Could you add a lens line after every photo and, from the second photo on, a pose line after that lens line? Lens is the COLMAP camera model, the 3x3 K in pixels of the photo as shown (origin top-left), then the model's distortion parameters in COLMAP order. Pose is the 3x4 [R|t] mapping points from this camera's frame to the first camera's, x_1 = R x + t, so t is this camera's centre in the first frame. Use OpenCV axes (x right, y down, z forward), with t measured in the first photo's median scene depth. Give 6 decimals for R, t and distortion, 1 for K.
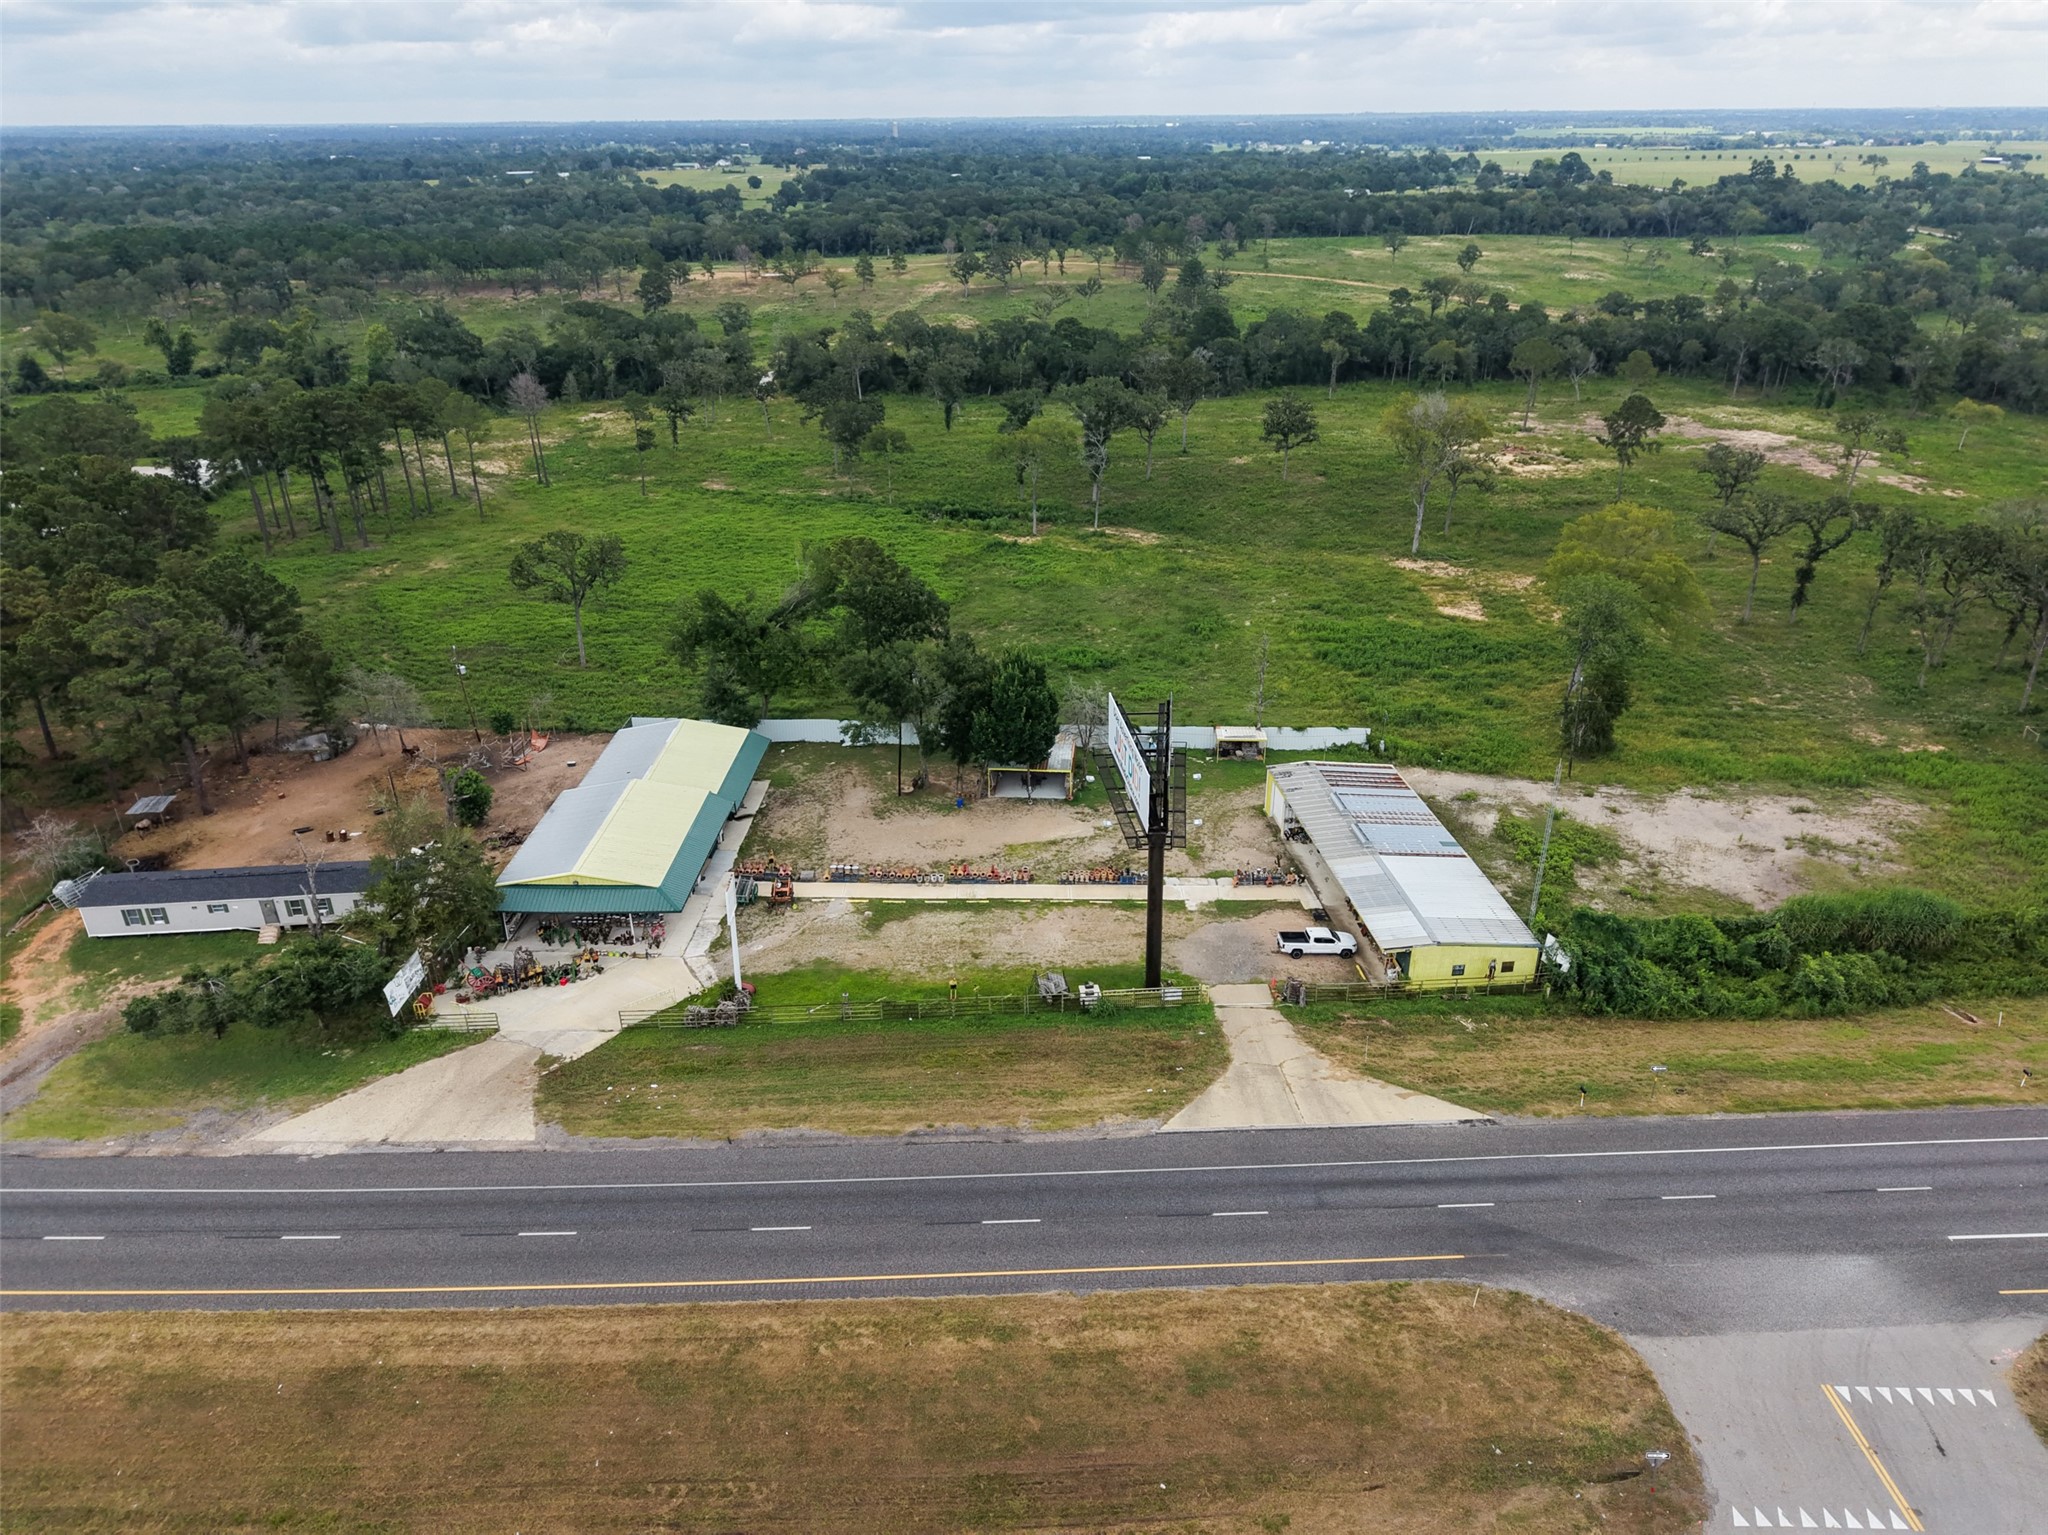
lens RADIAL K [[1384.1, 0, 1024.0], [0, 1384.1, 767.5], [0, 0, 1]] dist [0.028187, -0.032923]
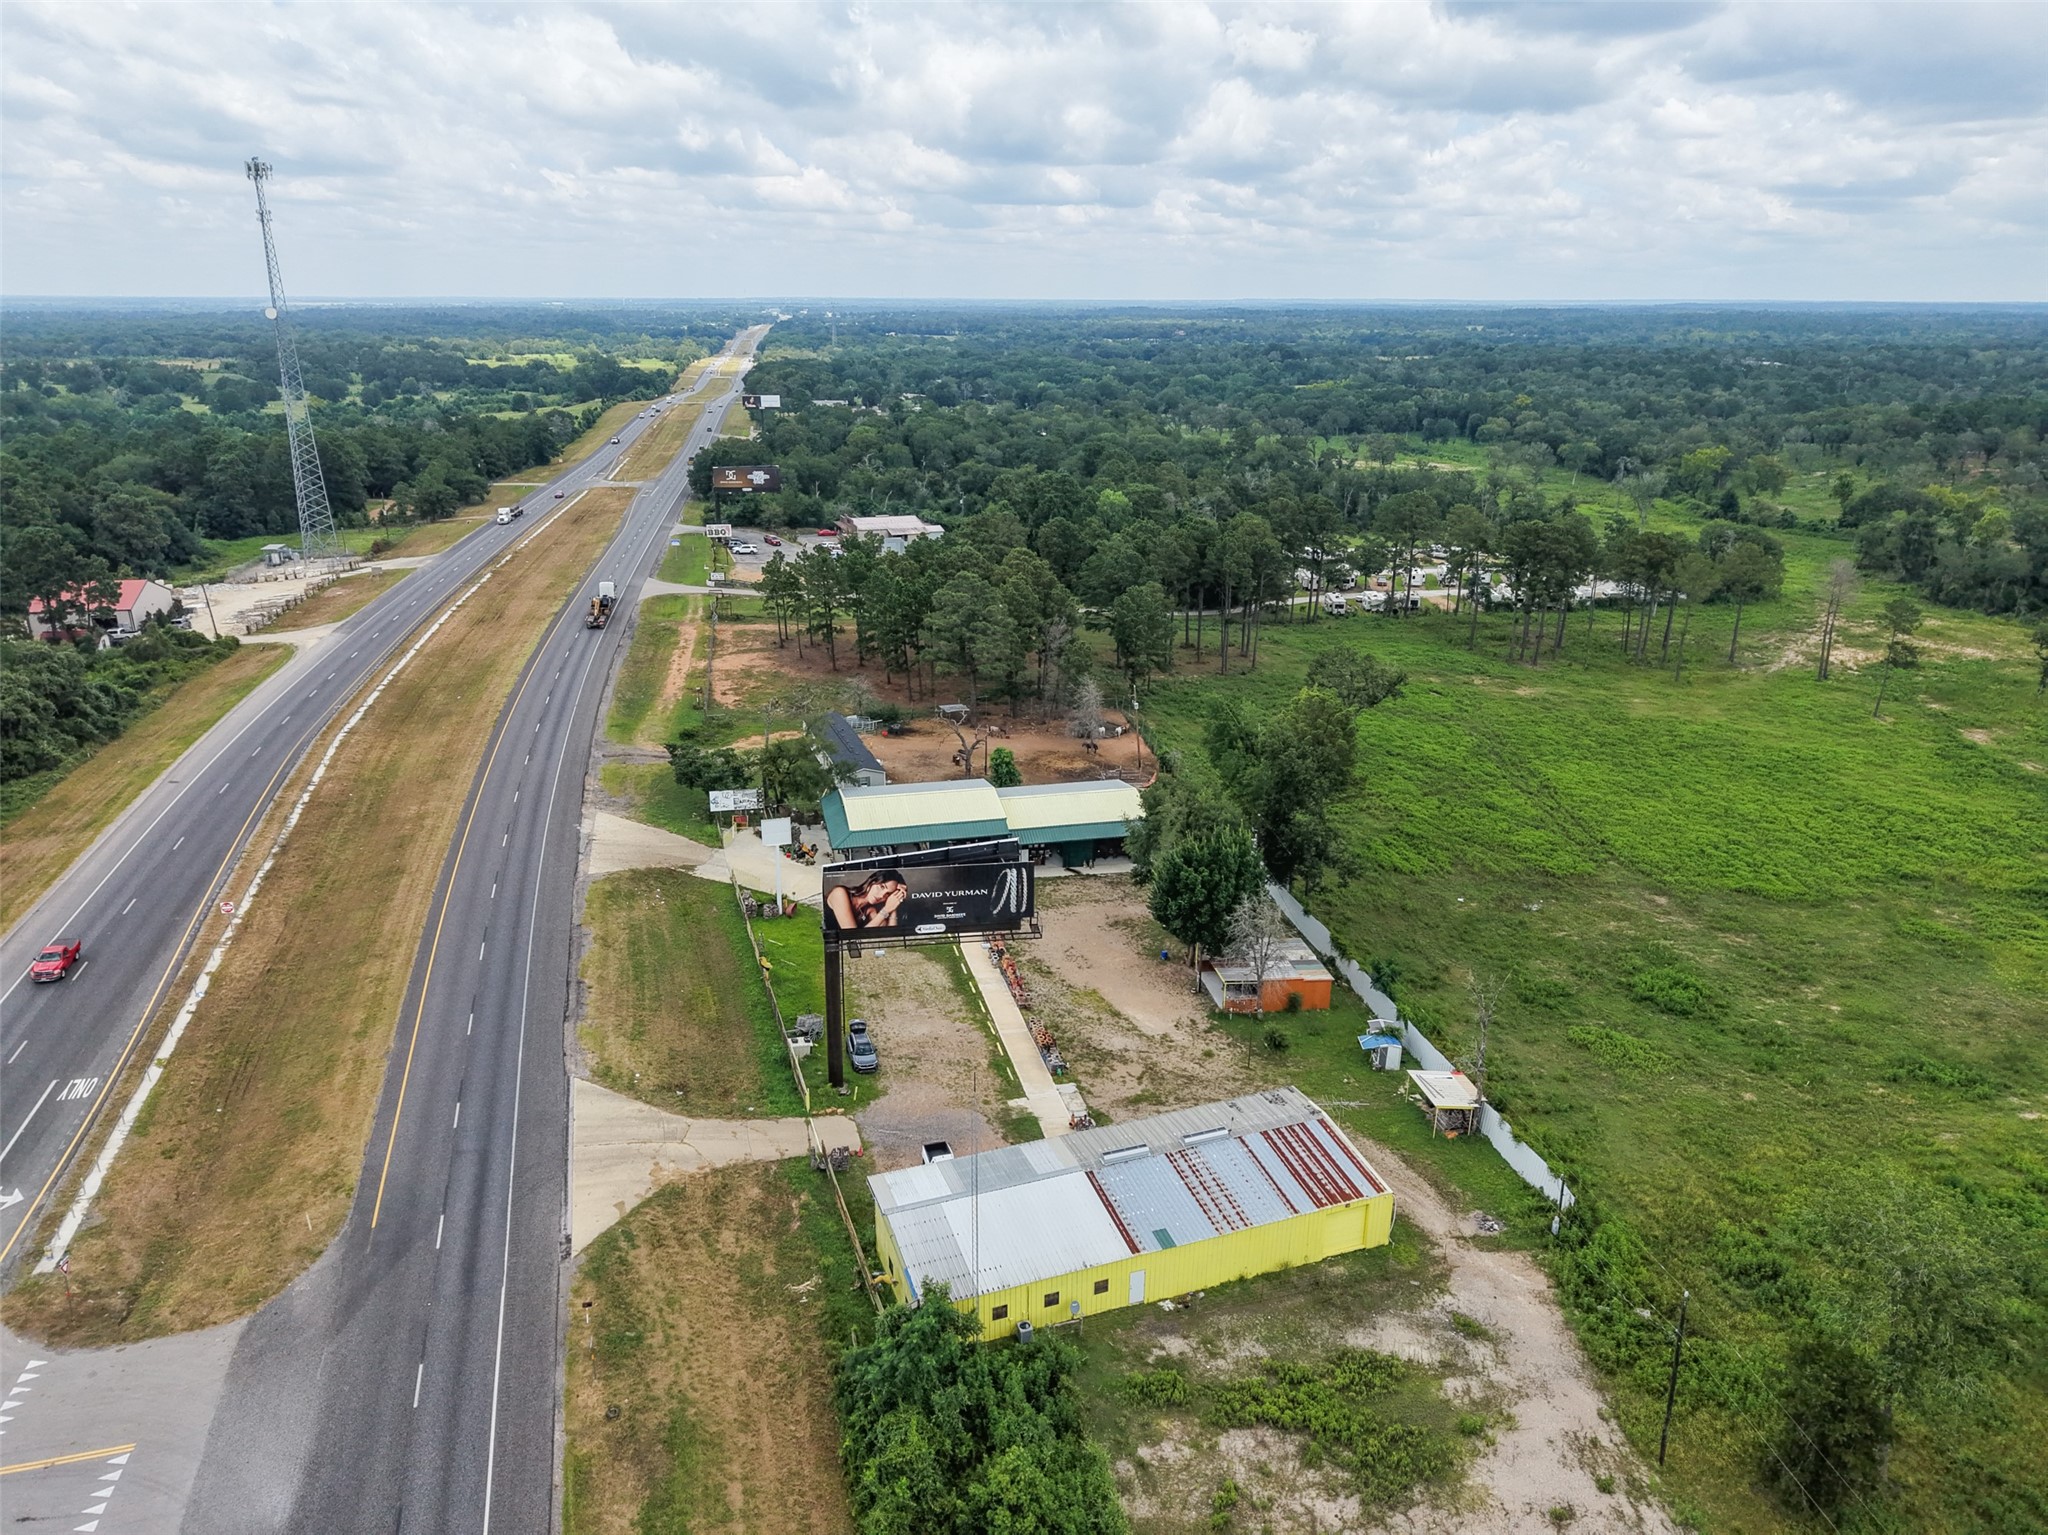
lens RADIAL K [[1392.8, 0, 1024.1], [0, 1392.8, 746.9], [0, 0, 1]] dist [0.011760, -0.009178]
pose [[0.241432, 0.312021, -0.918887, 0.733830], [-0.423640, 0.885793, 0.189474, -0.232041], [0.873064, 0.343532, 0.346043, 0.504054]]
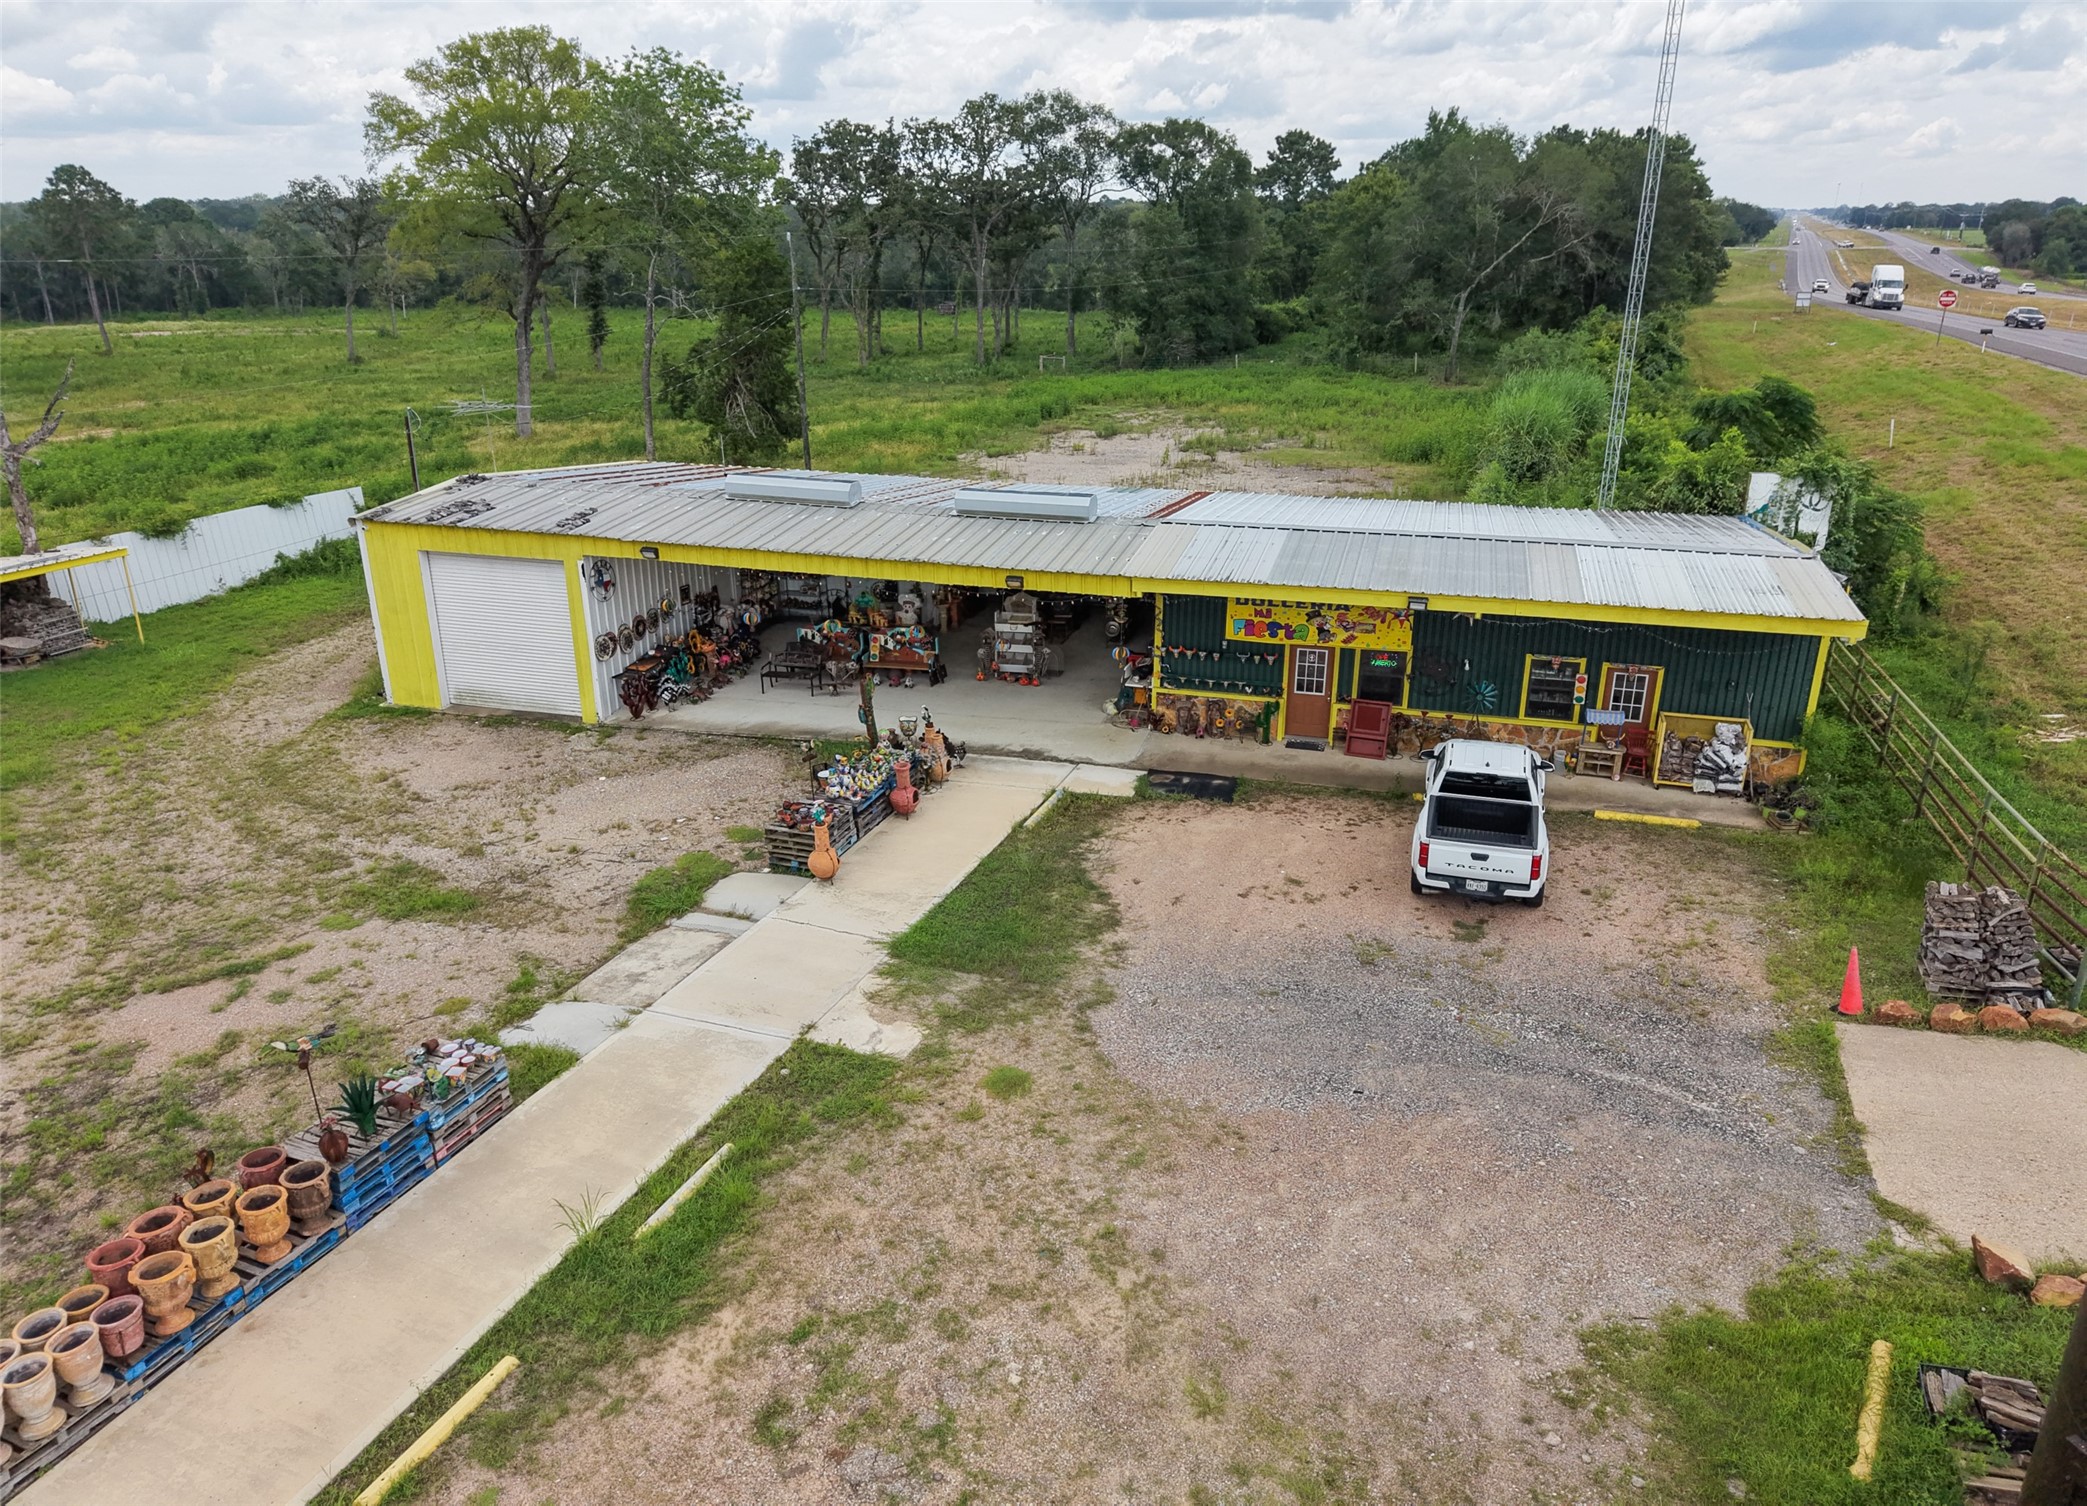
lens RADIAL K [[1452.9, 0, 1043.5], [0, 1452.9, 753.0], [0, 0, 1]] dist [0.064456, 0.000505]
pose [[0.365424, -0.327583, 0.871295, -0.011536], [0.393544, 0.902629, 0.174310, 0.038383], [-0.843557, 0.279196, 0.458761, 0.737883]]
